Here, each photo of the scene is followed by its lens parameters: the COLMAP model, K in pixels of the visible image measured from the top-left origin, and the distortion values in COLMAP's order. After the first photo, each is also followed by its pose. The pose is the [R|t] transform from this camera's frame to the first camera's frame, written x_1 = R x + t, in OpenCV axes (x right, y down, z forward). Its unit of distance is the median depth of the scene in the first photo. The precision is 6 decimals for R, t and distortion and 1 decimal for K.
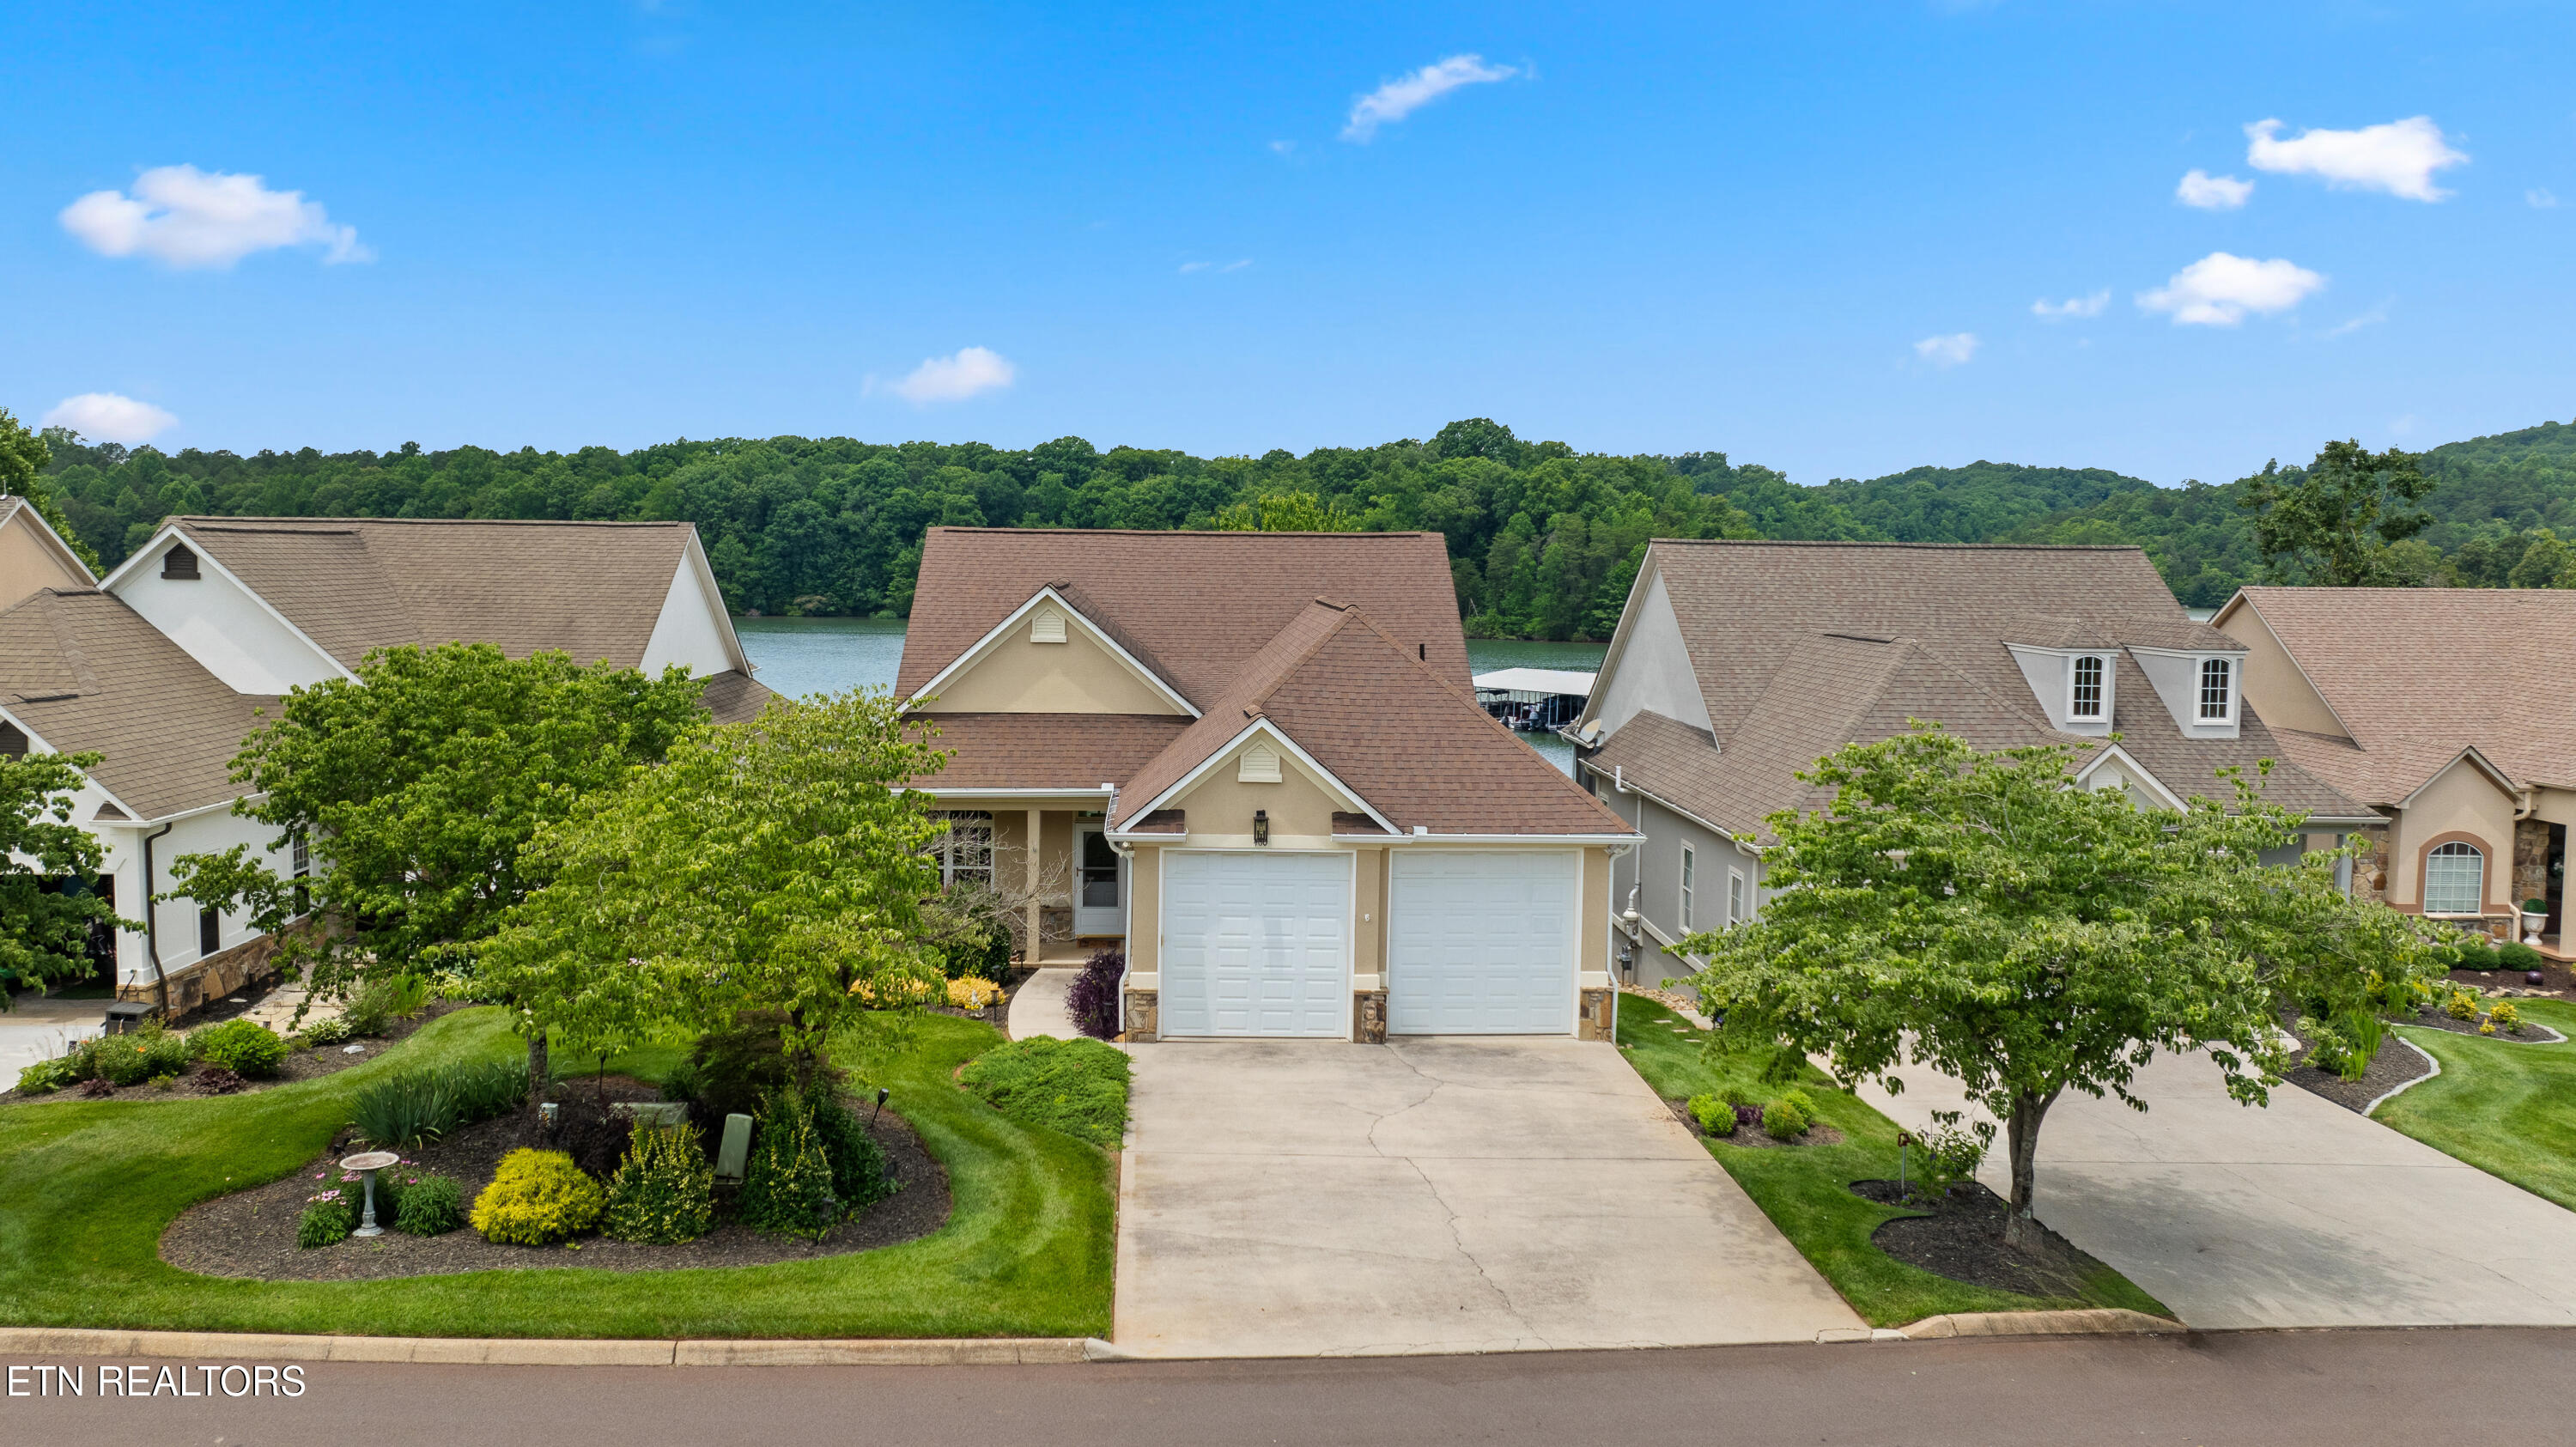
lens RADIAL K [[1829.4, 0, 1324.9], [0, 1829.4, 720.0], [0, 0, 1]] dist [-0.017195, 0.006318]
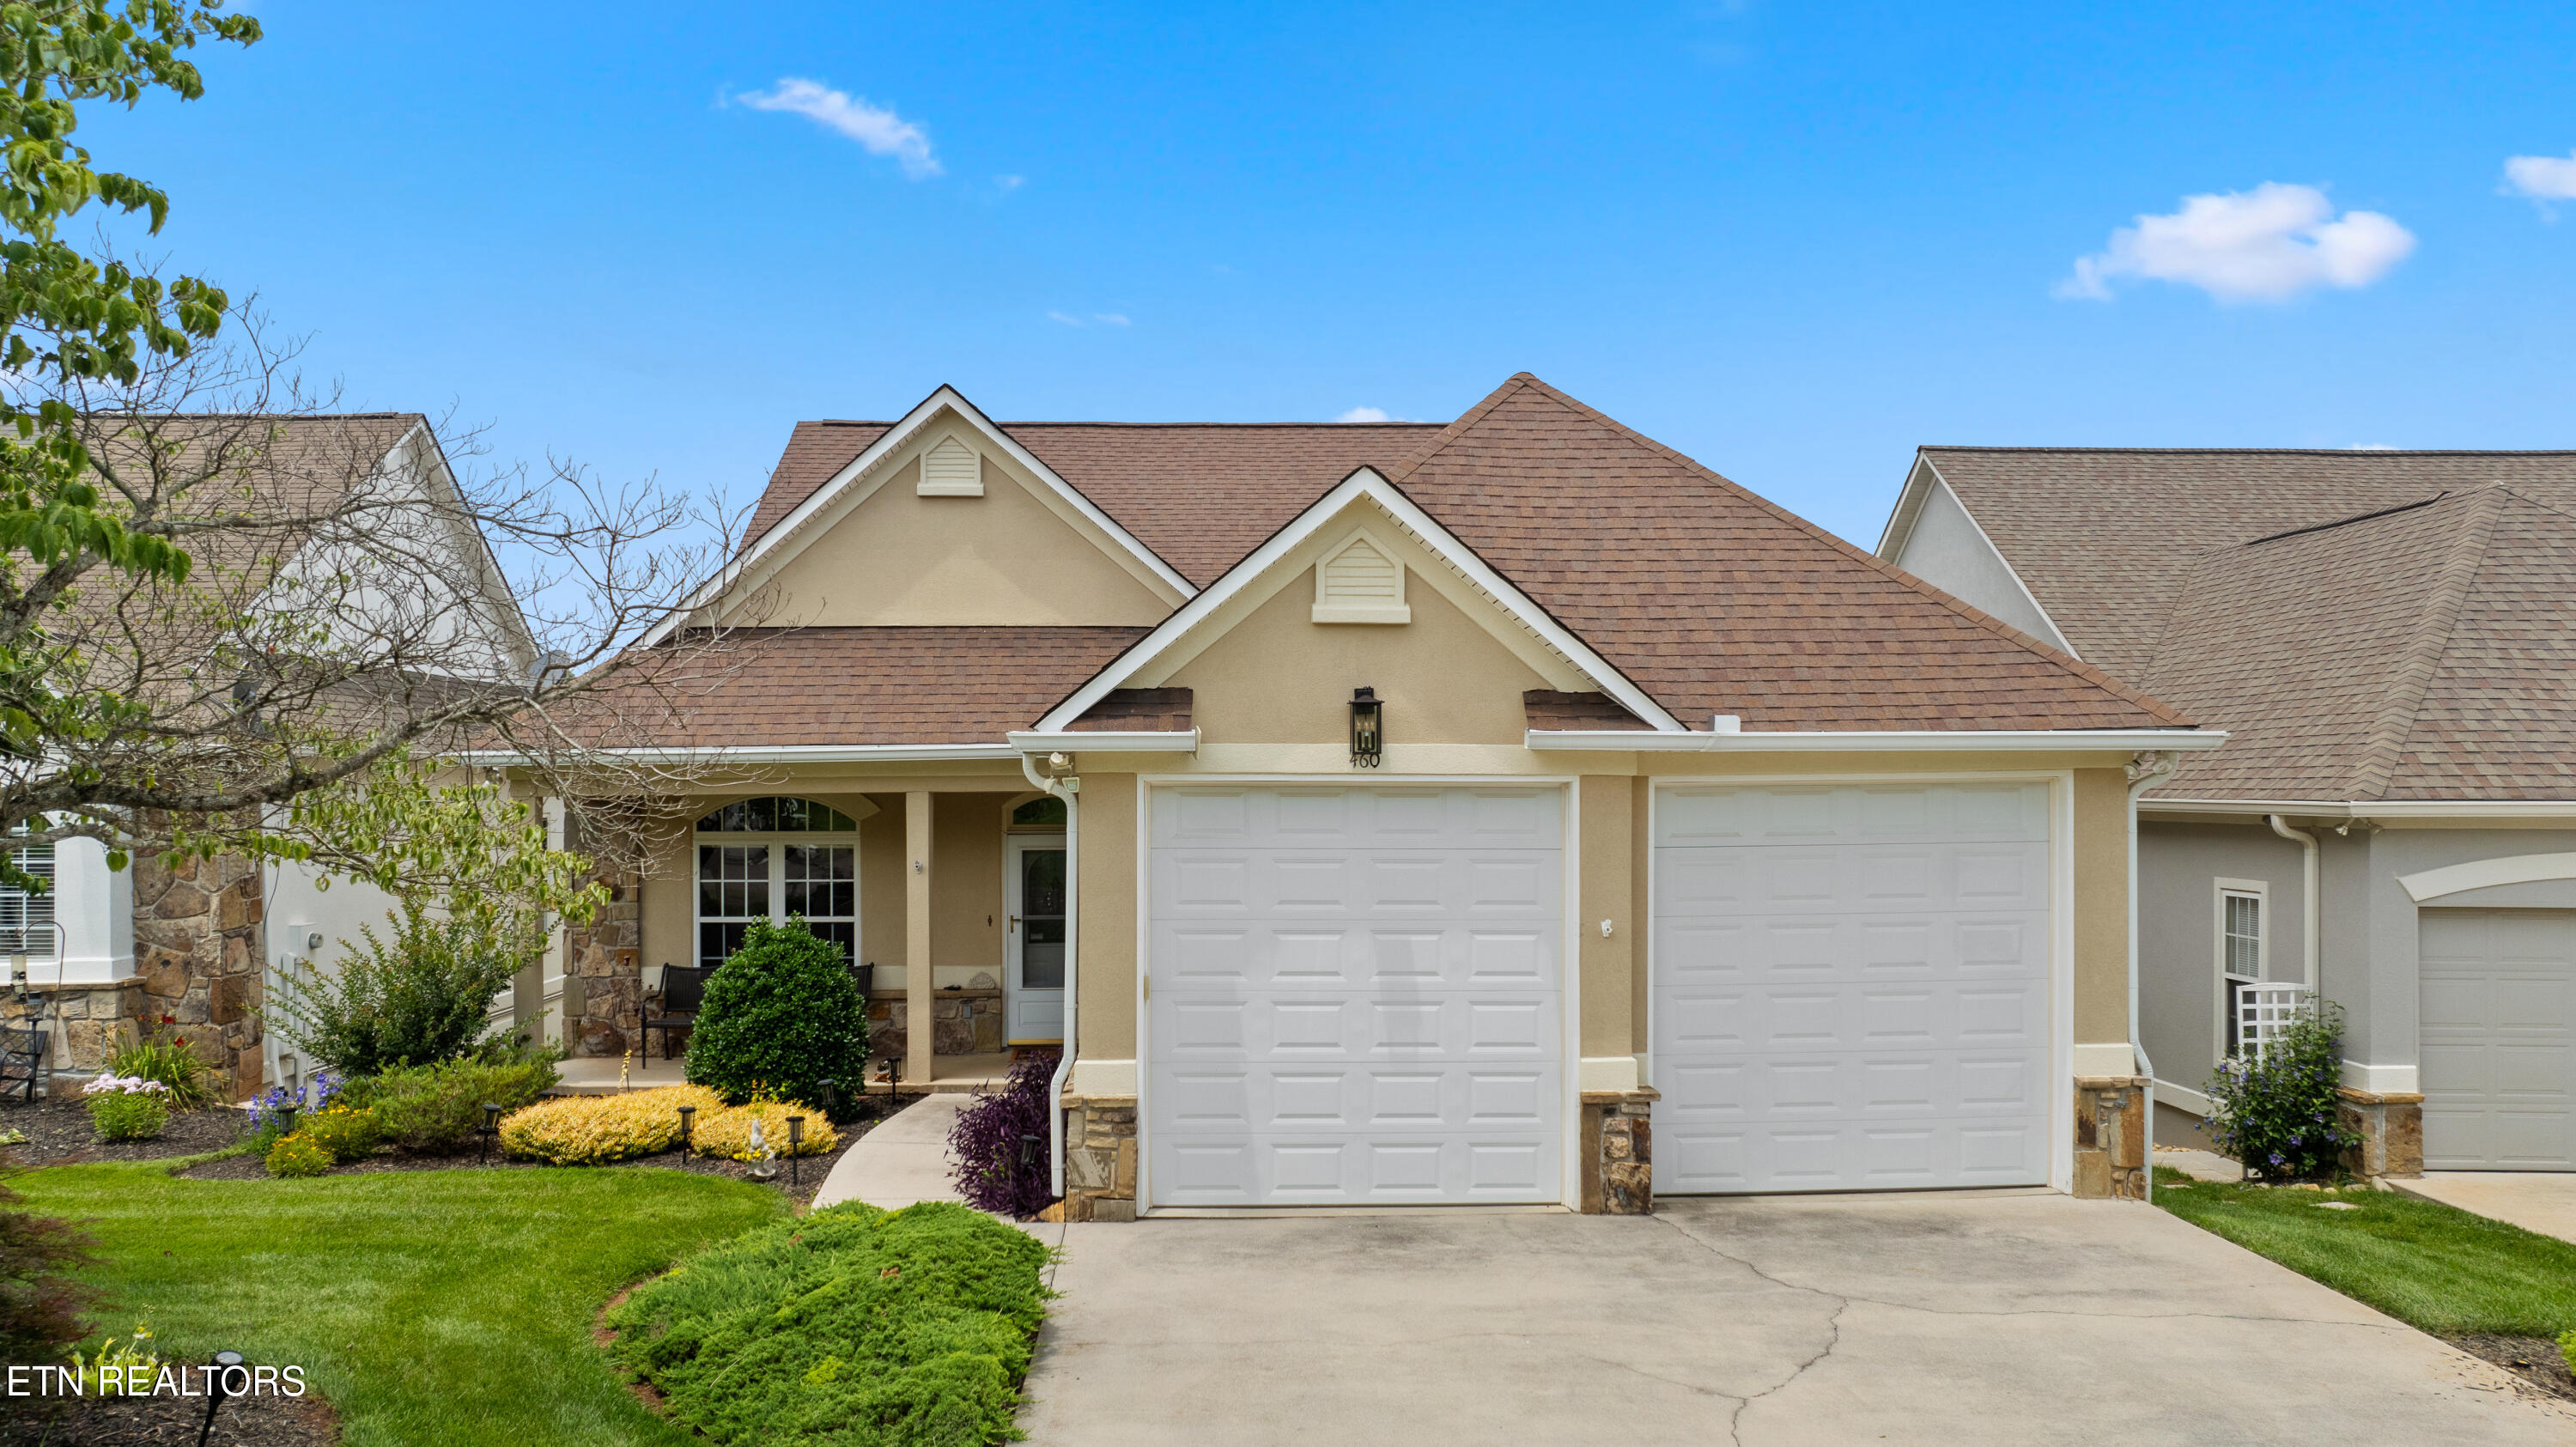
lens RADIAL K [[1817.9, 0, 1368.6], [0, 1817.9, 801.1], [0, 0, 1]] dist [-0.023664, 0.001565]
pose [[0.999813, -0.019087, 0.003176, -0.024556], [0.019271, 0.997012, -0.074806, 0.075290], [-0.001739, 0.074854, 0.997193, 0.383413]]
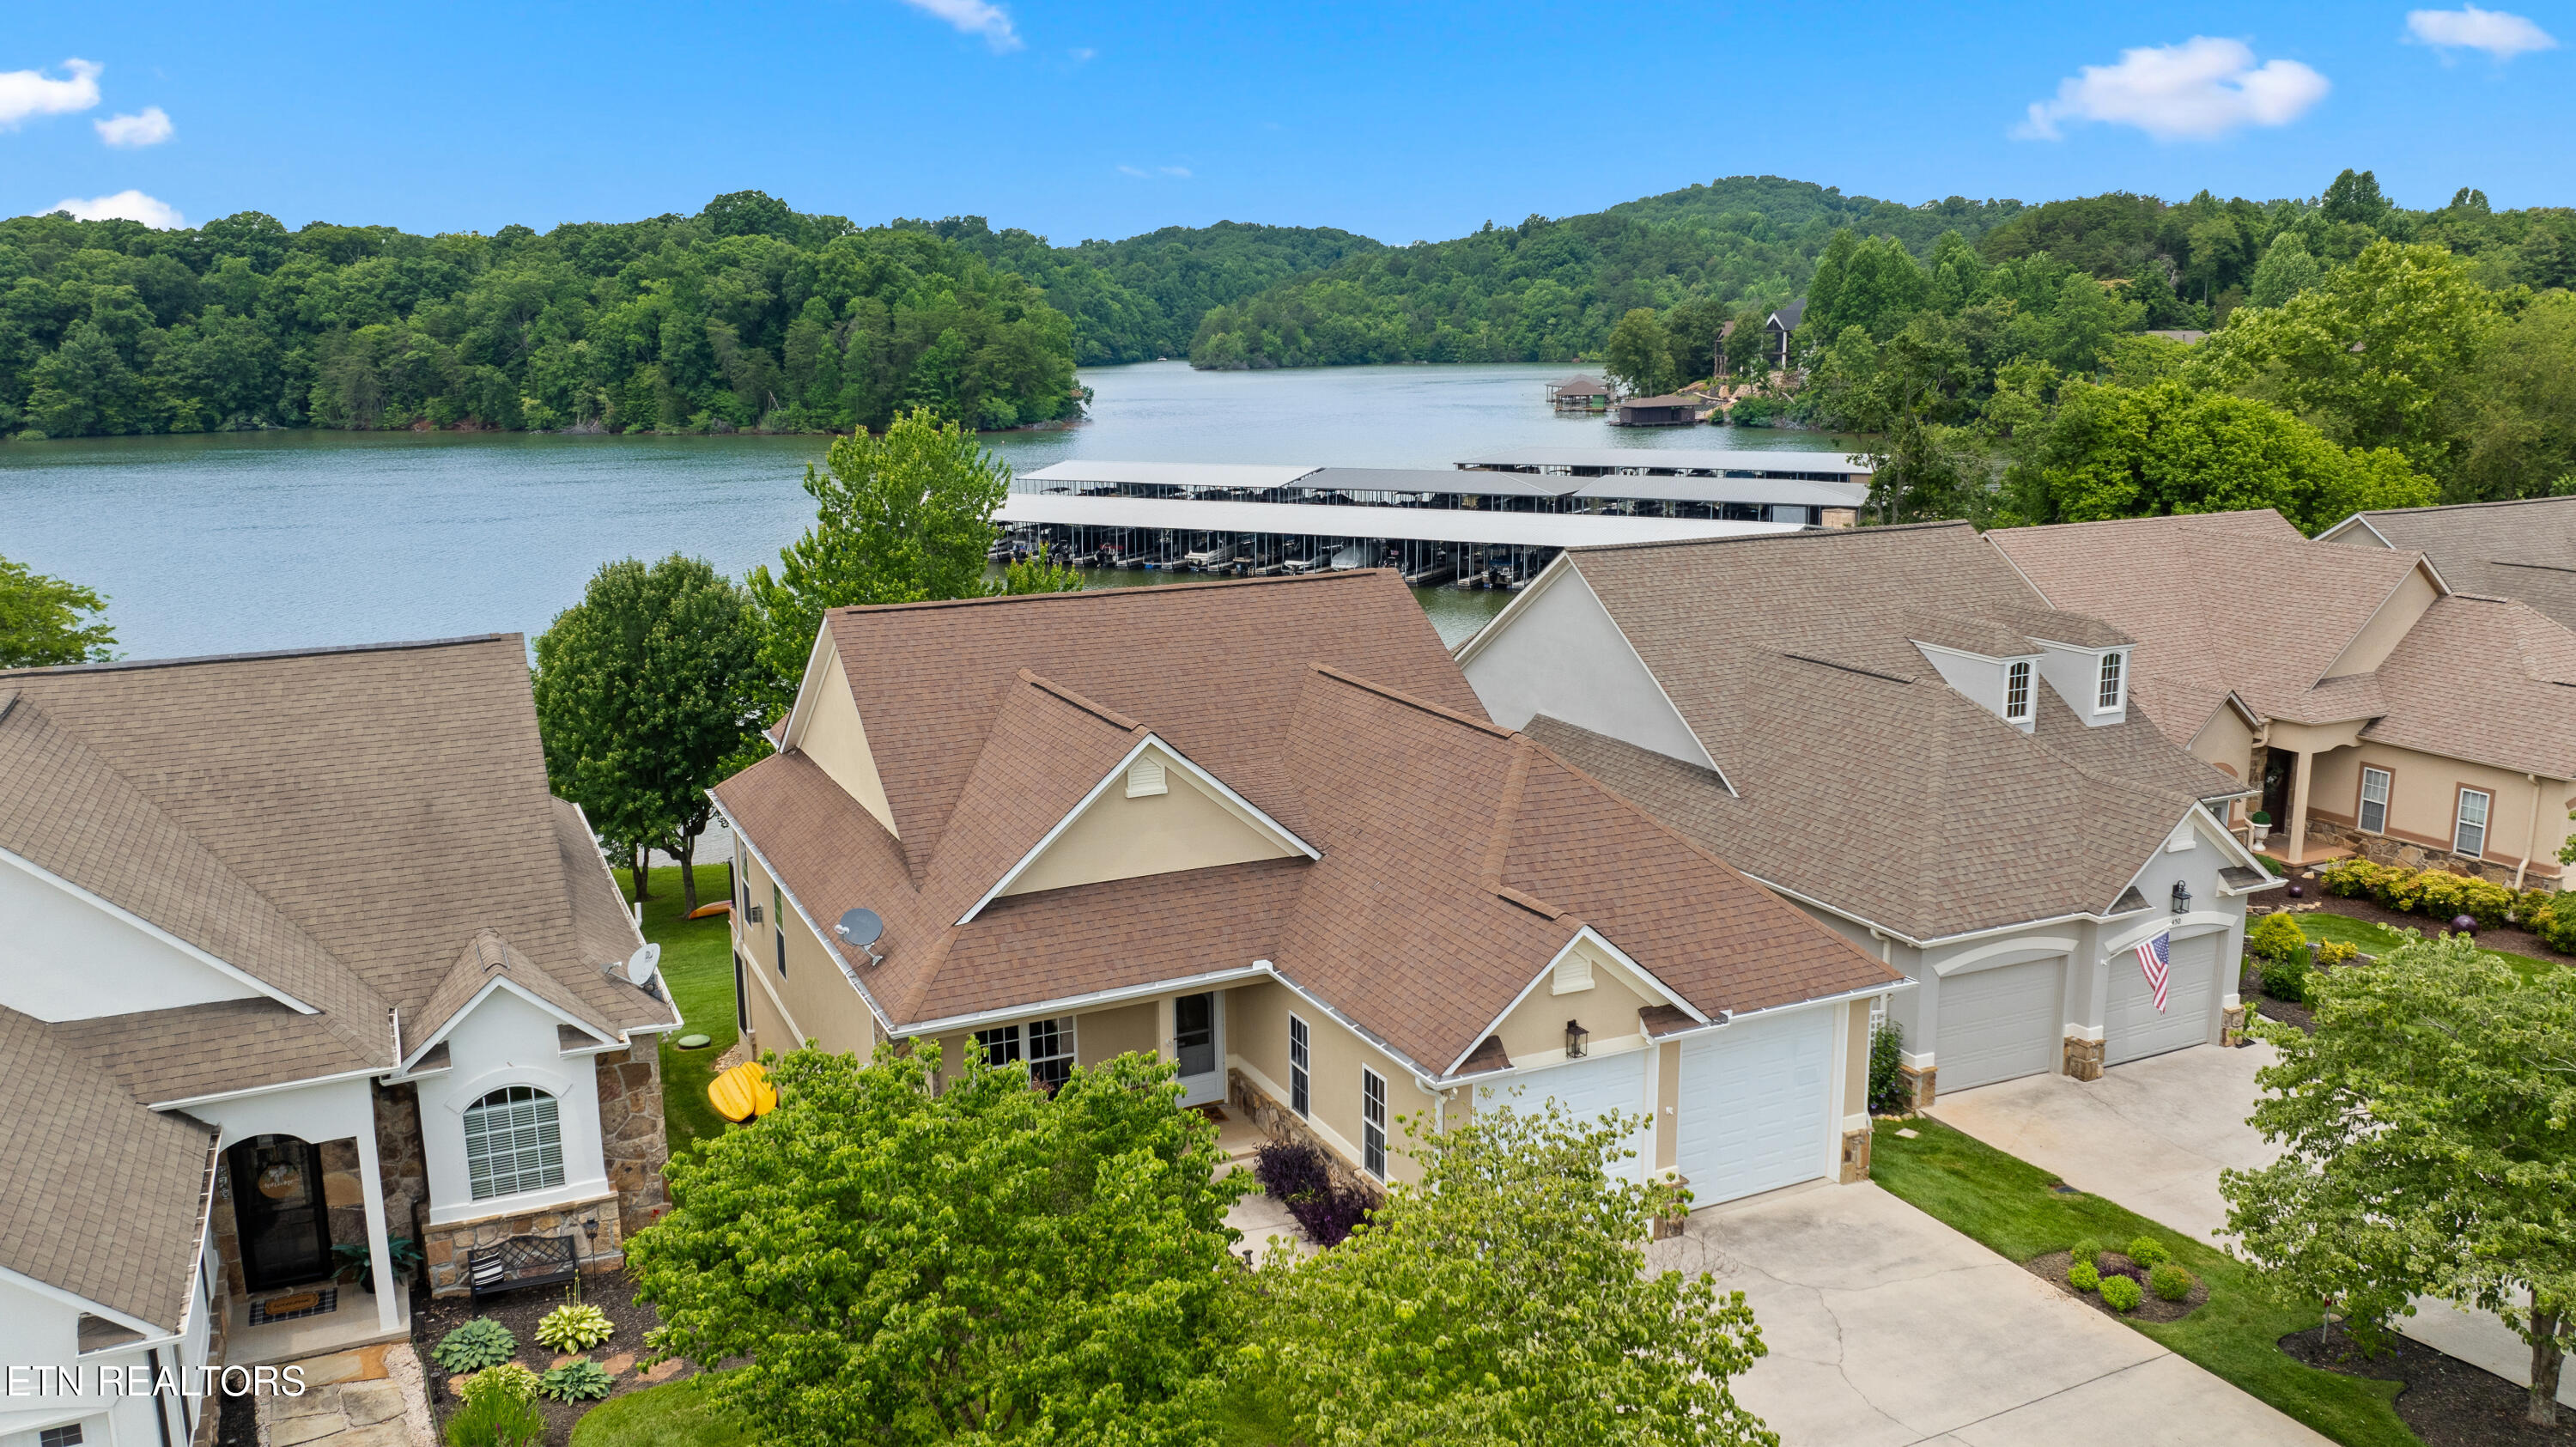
lens RADIAL K [[1829.4, 0, 1324.9], [0, 1829.4, 720.0], [0, 0, 1]] dist [-0.017195, 0.006318]
pose [[0.922603, -0.104558, 0.371311, -0.317114], [0.057149, 0.988991, 0.136492, -0.153899], [-0.381494, -0.104708, 0.918422, 0.164256]]
